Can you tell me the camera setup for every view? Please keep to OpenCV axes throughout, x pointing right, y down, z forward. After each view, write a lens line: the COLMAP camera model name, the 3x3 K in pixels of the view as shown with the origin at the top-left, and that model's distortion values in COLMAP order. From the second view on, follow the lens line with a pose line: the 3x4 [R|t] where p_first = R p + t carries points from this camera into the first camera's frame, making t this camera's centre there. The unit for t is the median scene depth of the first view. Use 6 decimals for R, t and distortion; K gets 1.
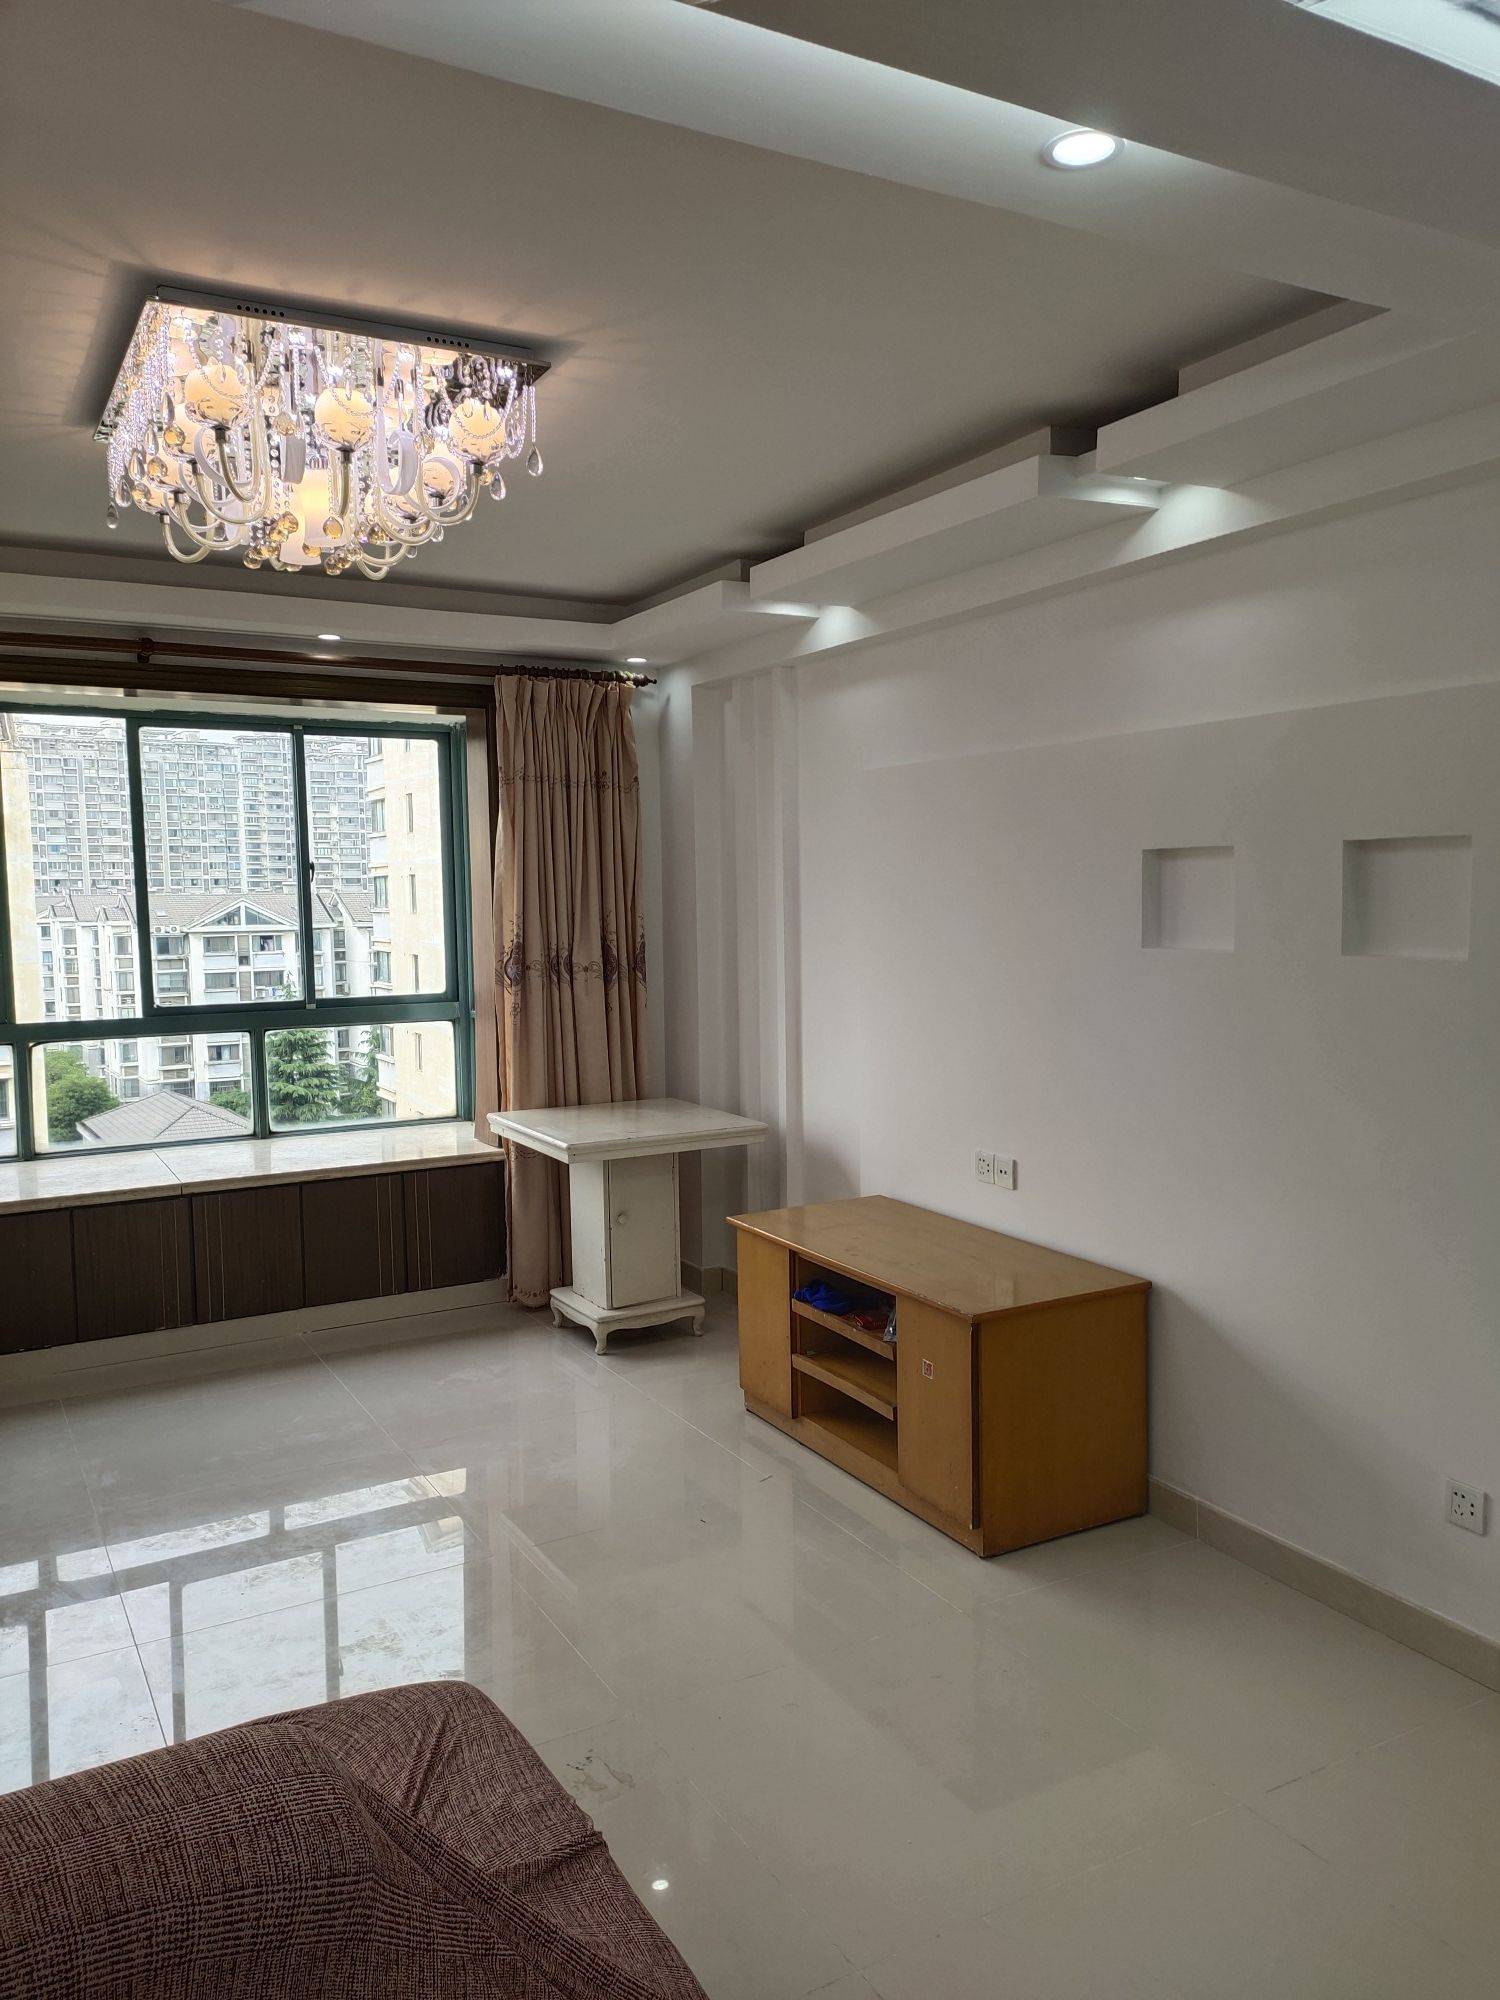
lens RADIAL K [[1486.0, 0, 753.5], [0, 1486.0, 1007.1], [0, 0, 1]] dist [0.037108, -0.001336]
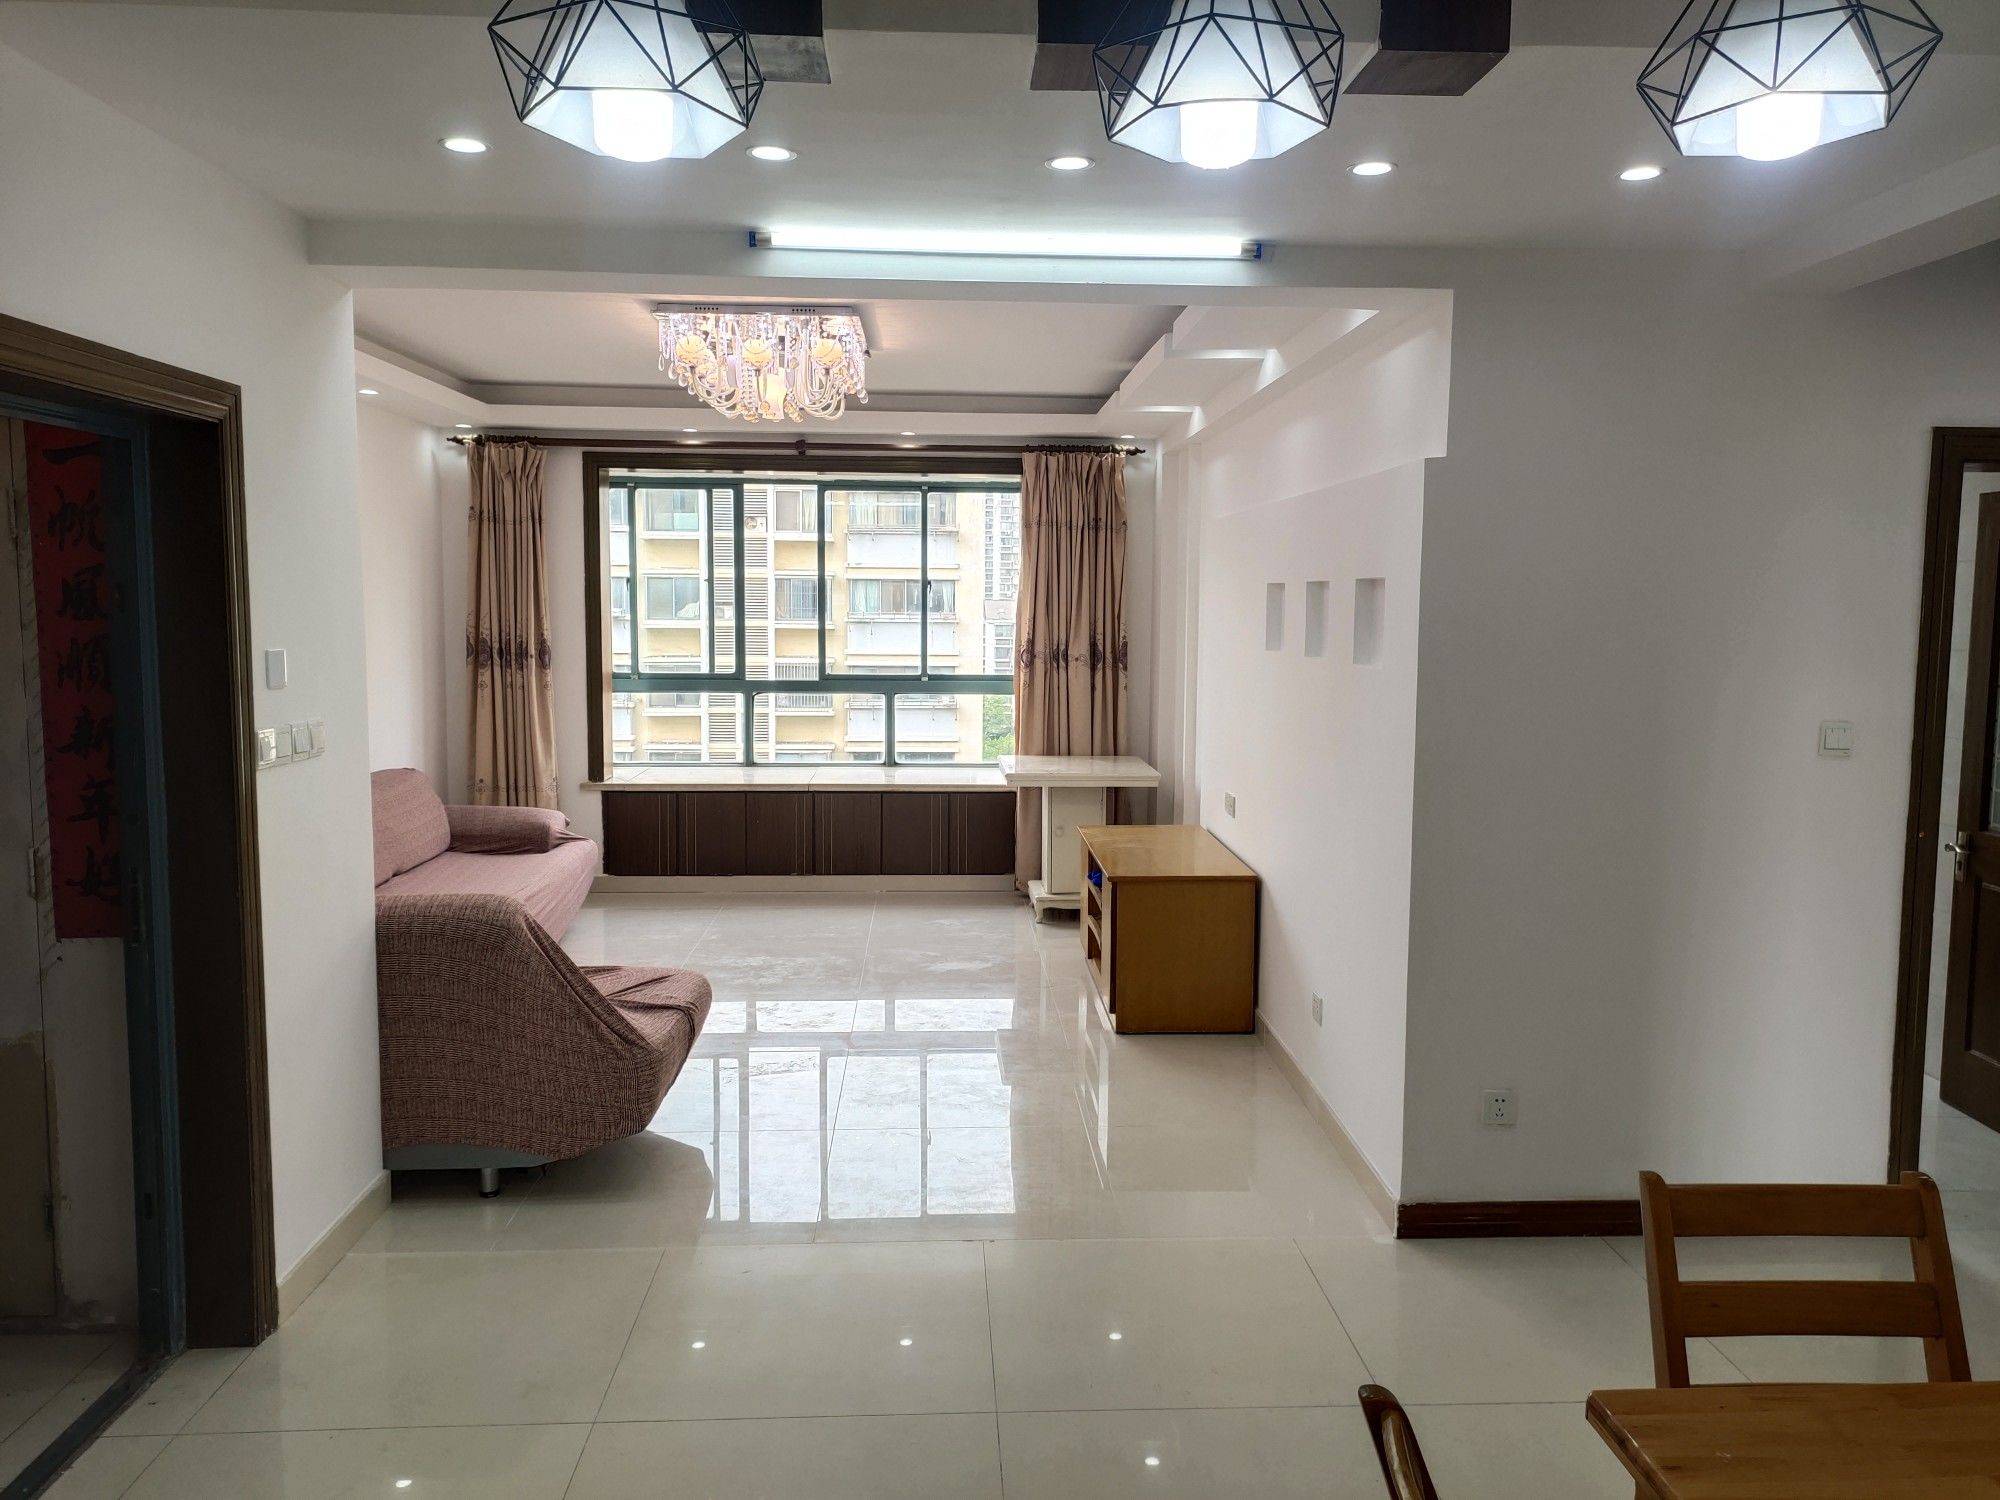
lens RADIAL K [[1486.0, 0, 998.8], [0, 1486.0, 740.5], [0, 0, 1]] dist [0.037108, -0.001336]
pose [[0.890825, 0.061371, -0.450183, 0.459760], [-0.053902, 0.998113, 0.029405, 0.013879], [0.451138, -0.001929, 0.892452, -0.288037]]
